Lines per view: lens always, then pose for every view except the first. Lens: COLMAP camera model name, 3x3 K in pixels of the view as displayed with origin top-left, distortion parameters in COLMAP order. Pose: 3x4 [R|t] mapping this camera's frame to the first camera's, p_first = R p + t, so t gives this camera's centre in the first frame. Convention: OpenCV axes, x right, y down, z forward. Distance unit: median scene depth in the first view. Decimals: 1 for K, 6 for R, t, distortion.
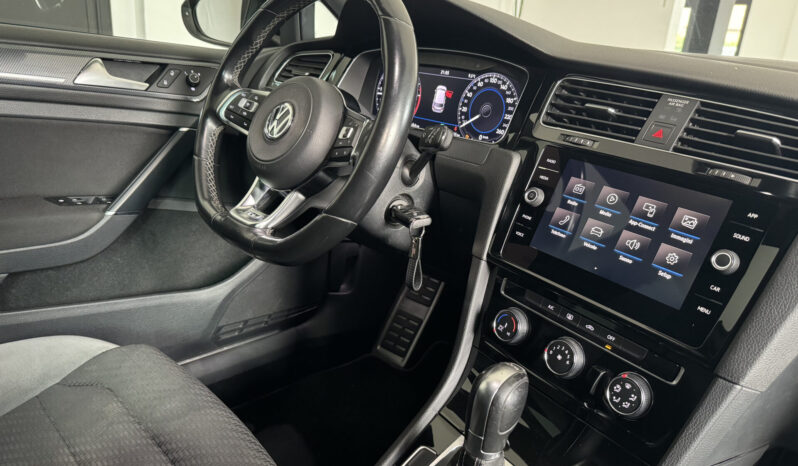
lens RADIAL K [[599.8, 0, 398.2], [0, 599.8, 244.3], [0, 0, 1]] dist [0.087584, -0.162868]
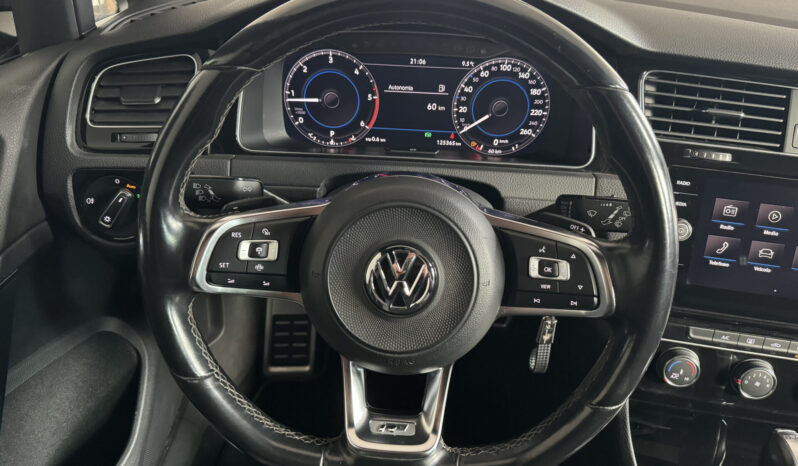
lens RADIAL K [[599.8, 0, 398.2], [0, 599.8, 244.3], [0, 0, 1]] dist [0.087584, -0.162868]
pose [[0.719366, -0.440517, 0.537083, -0.427555], [0.245251, 0.884466, 0.396953, -0.402118], [-0.649896, -0.153834, 0.744291, 0.493657]]
